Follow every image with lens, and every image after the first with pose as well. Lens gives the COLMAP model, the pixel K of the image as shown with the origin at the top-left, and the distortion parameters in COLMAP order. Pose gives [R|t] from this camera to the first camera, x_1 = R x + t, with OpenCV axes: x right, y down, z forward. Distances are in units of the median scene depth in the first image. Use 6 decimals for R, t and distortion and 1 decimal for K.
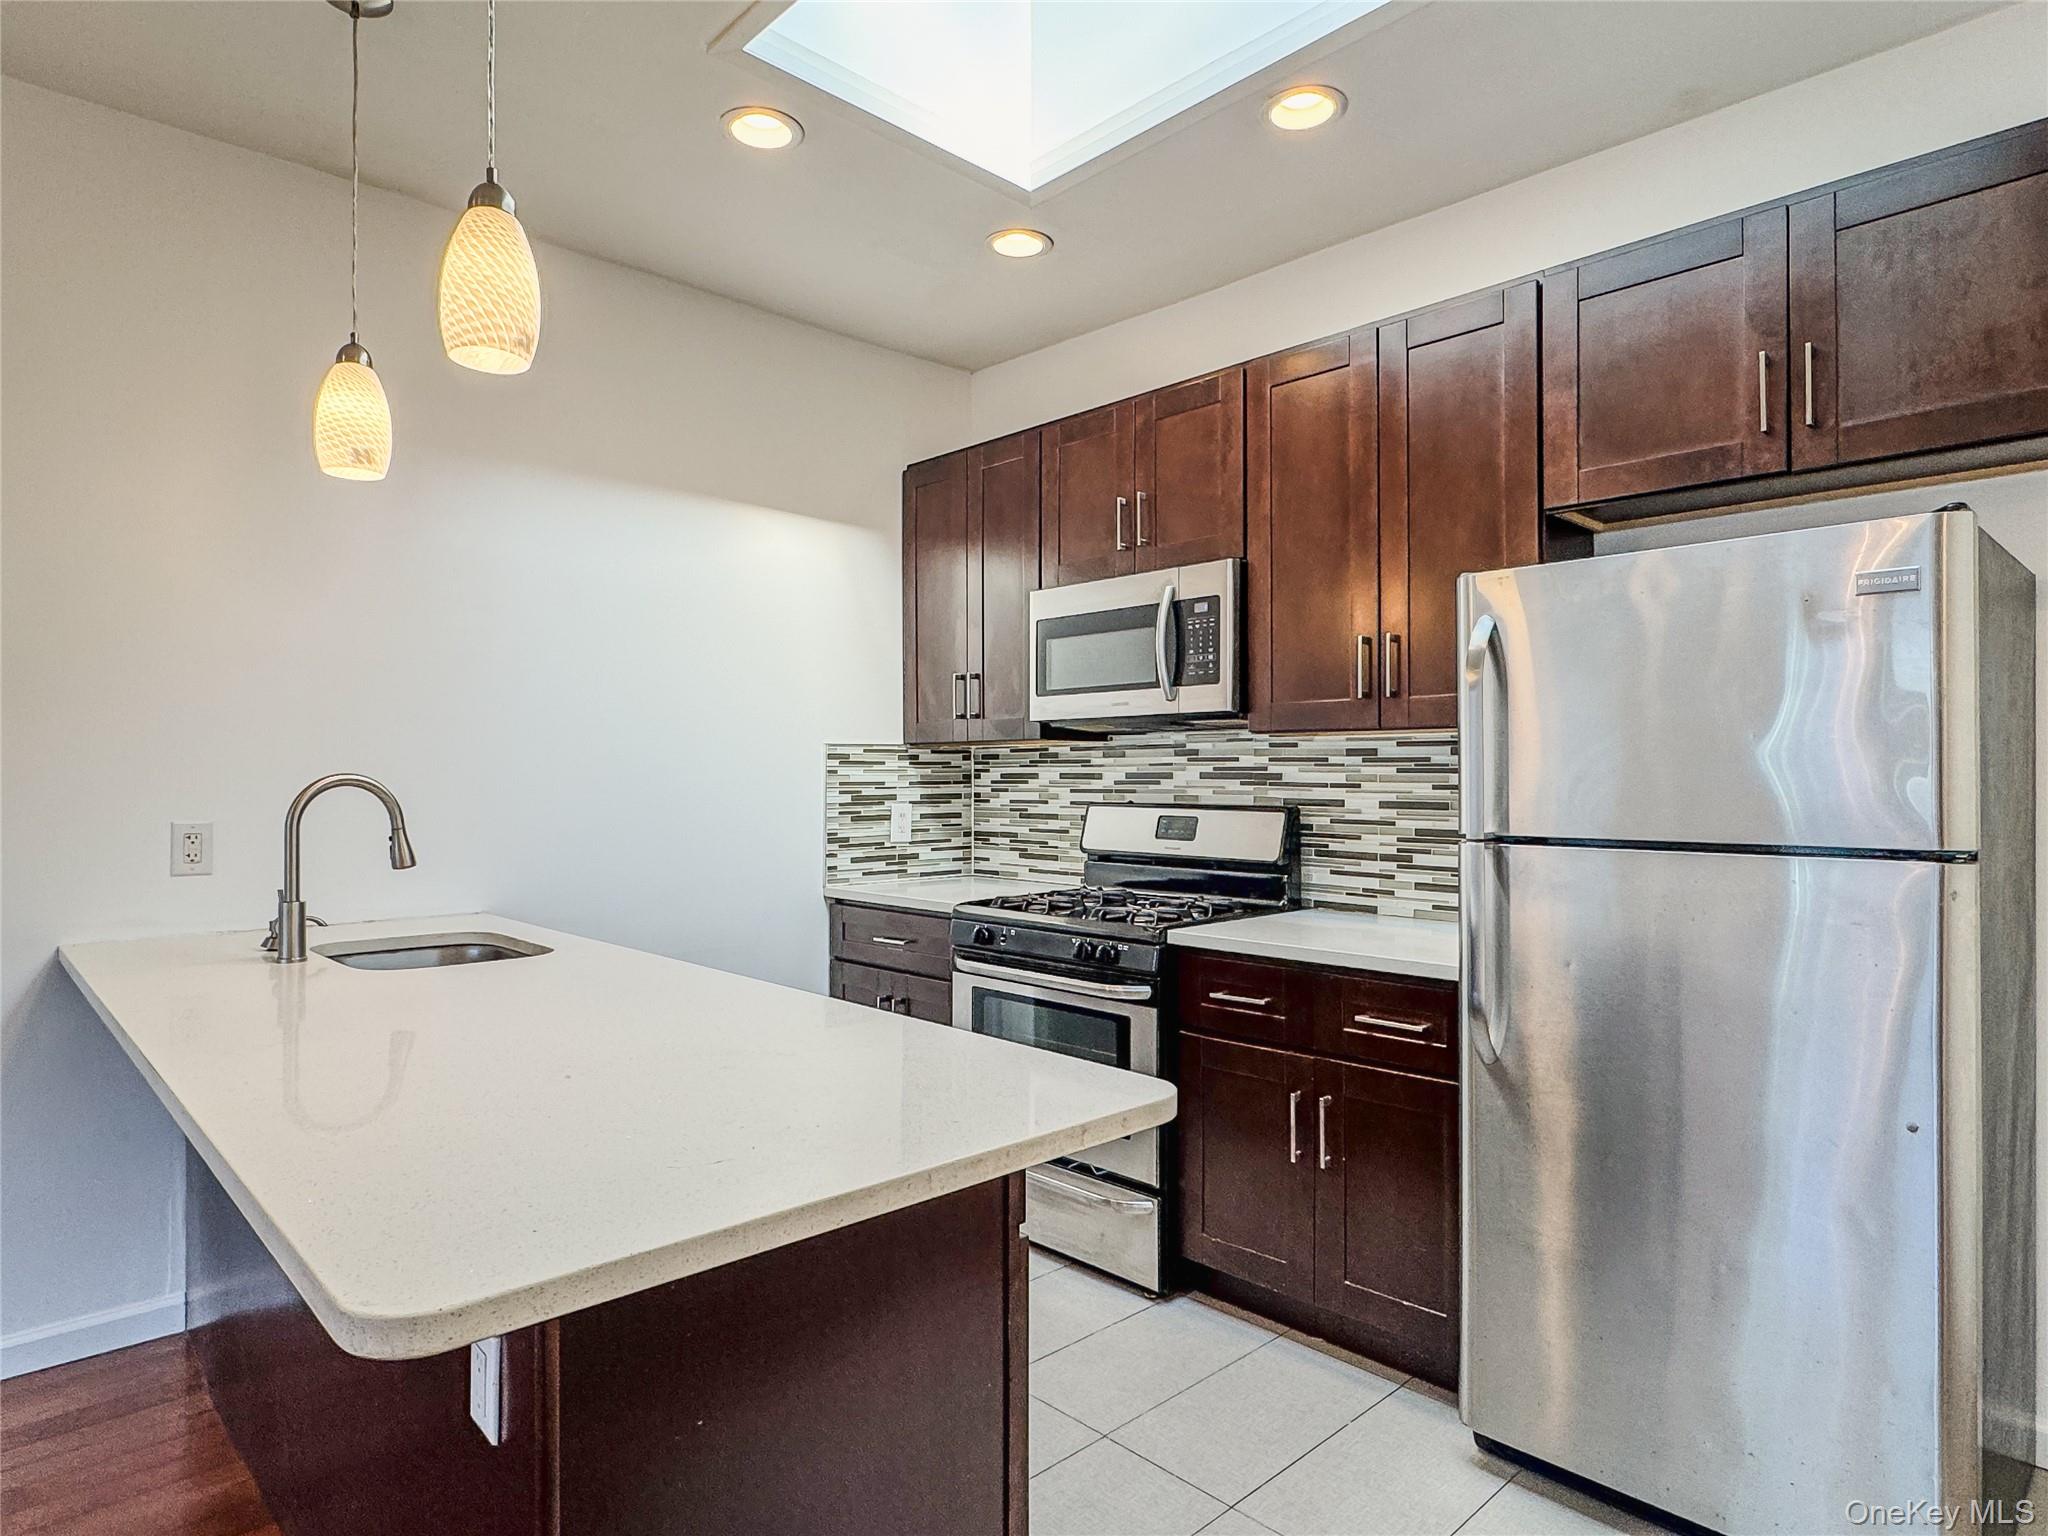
lens RADIAL K [[1162.5, 0, 1017.4], [0, 1162.5, 773.1], [0, 0, 1]] dist [-0.006519, 0.001928]
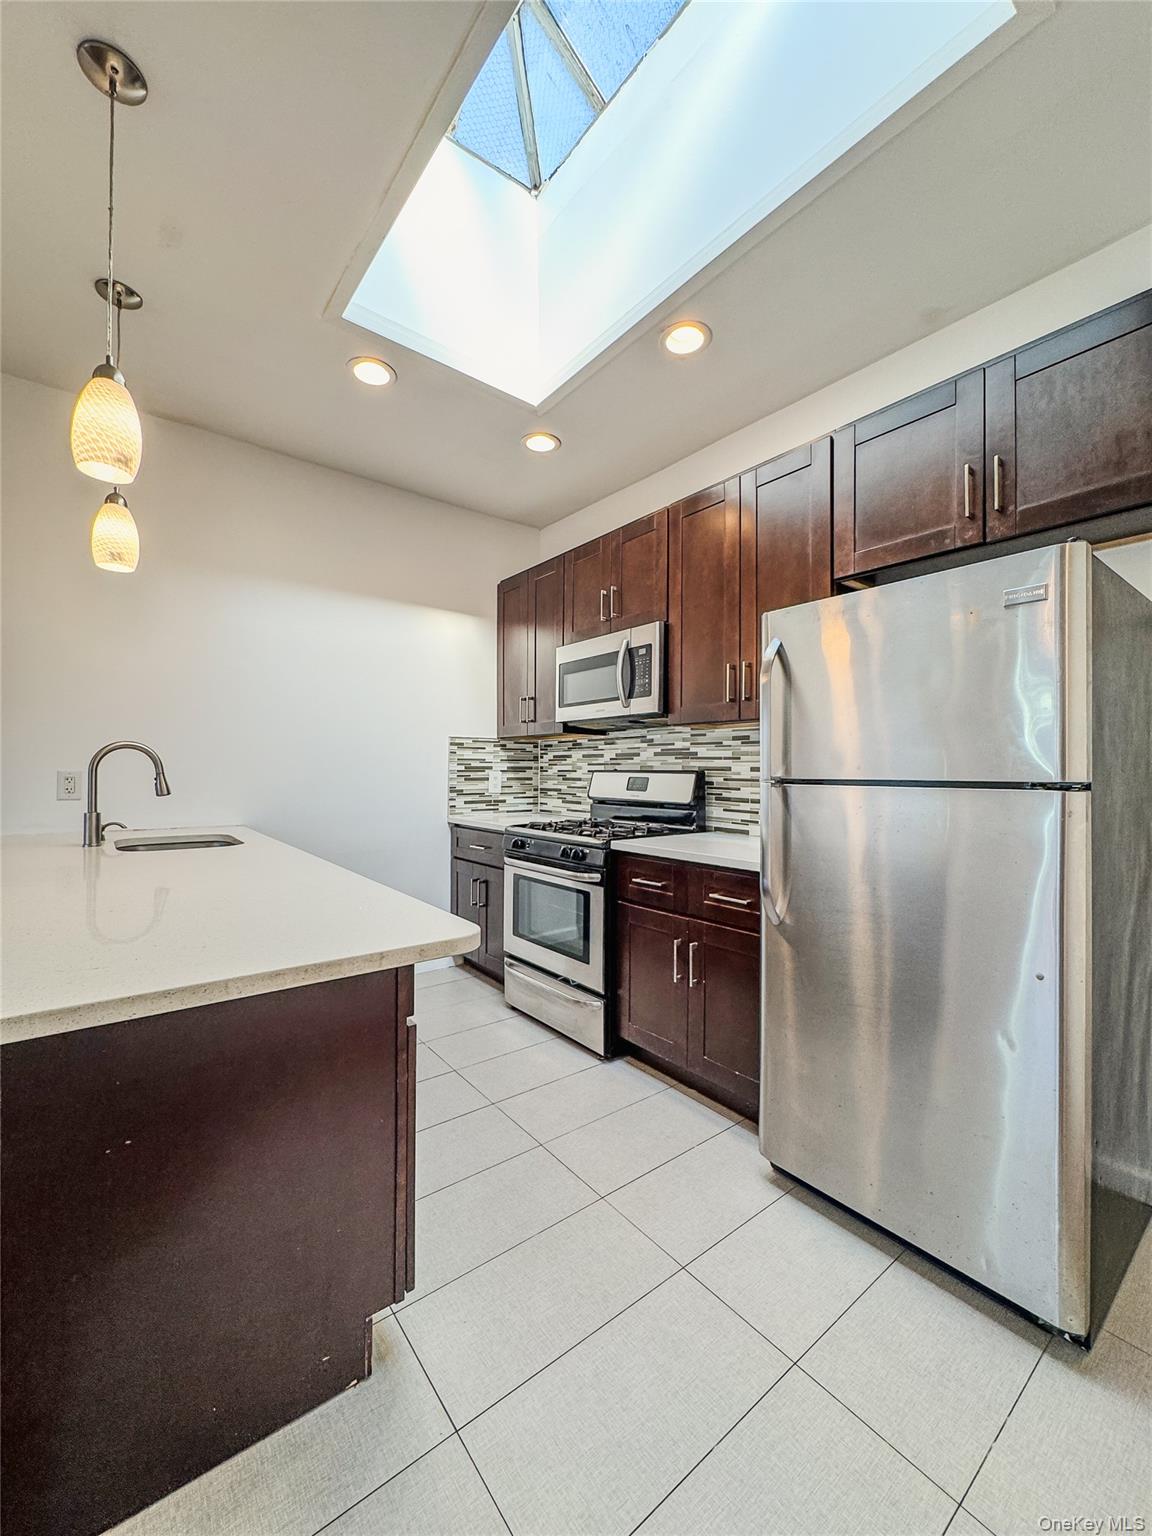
lens RADIAL K [[611.2, 0, 575.4], [0, 611.2, 769.2], [0, 0, 1]] dist [-0.005071, 0.000864]
pose [[0.995433, 0.006693, -0.095226, 0.177254], [-0.006751, 0.999977, -0.000289, 0.035630], [0.095222, 0.000931, 0.995456, 0.128436]]
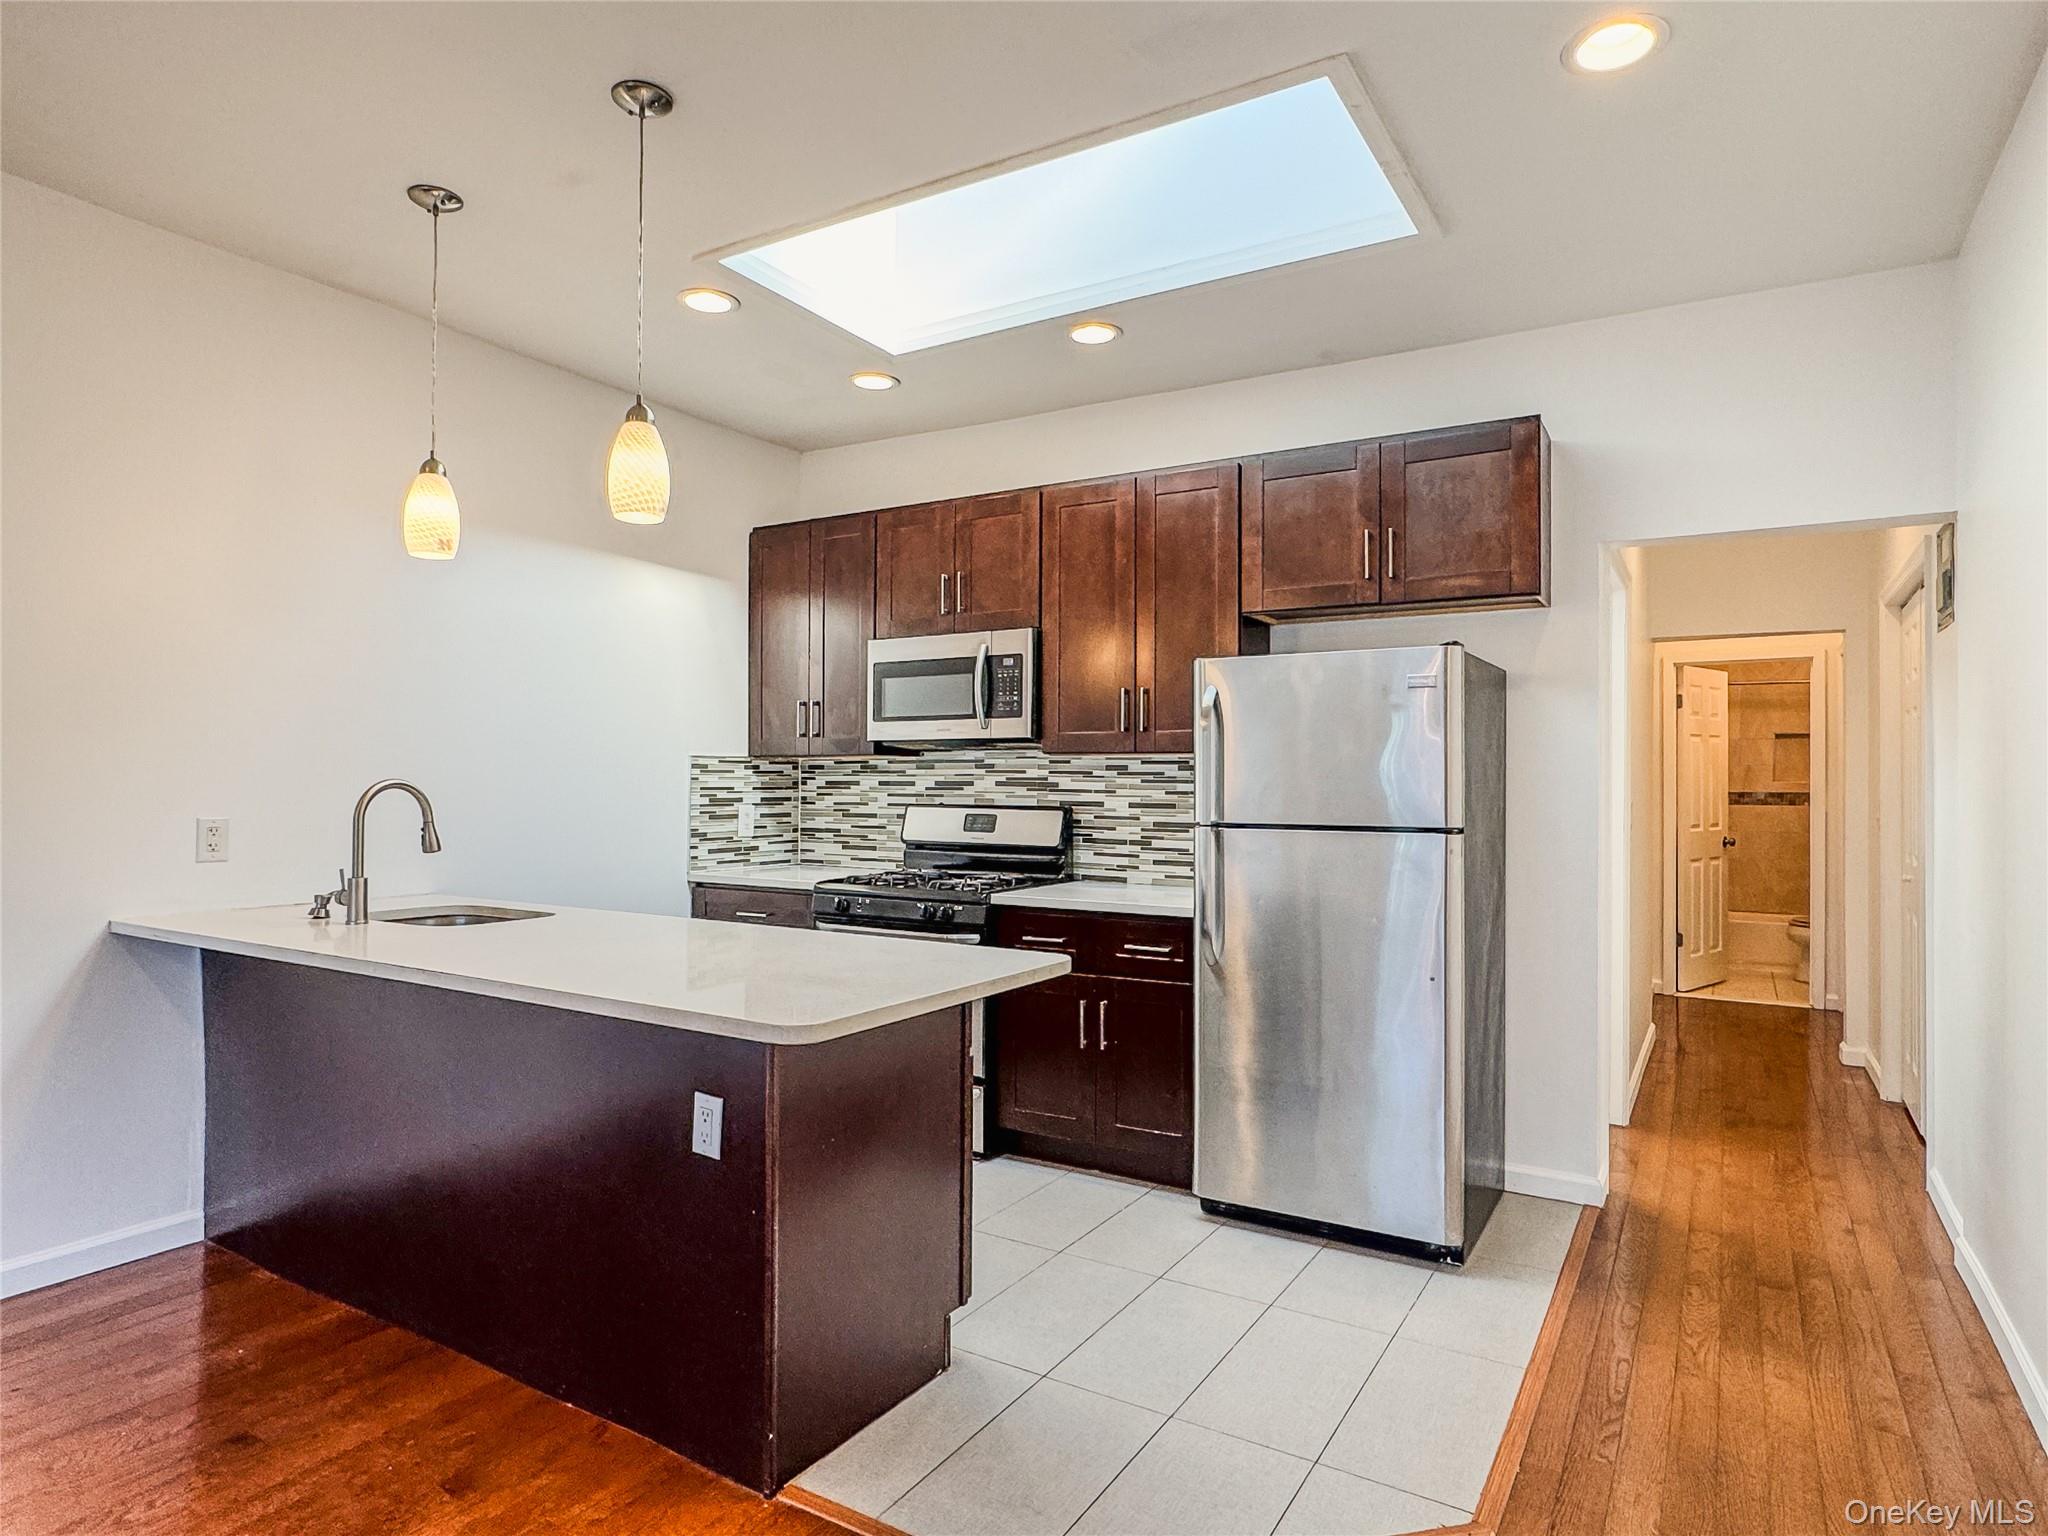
lens RADIAL K [[1162.5, 0, 1018.5], [0, 1162.5, 770.0], [0, 0, 1]] dist [-0.006519, 0.001928]
pose [[0.965991, 0.008812, 0.258424, -0.222218], [-0.006814, 0.999940, -0.008627, -0.003014], [-0.258484, 0.006572, 0.965993, -0.399566]]
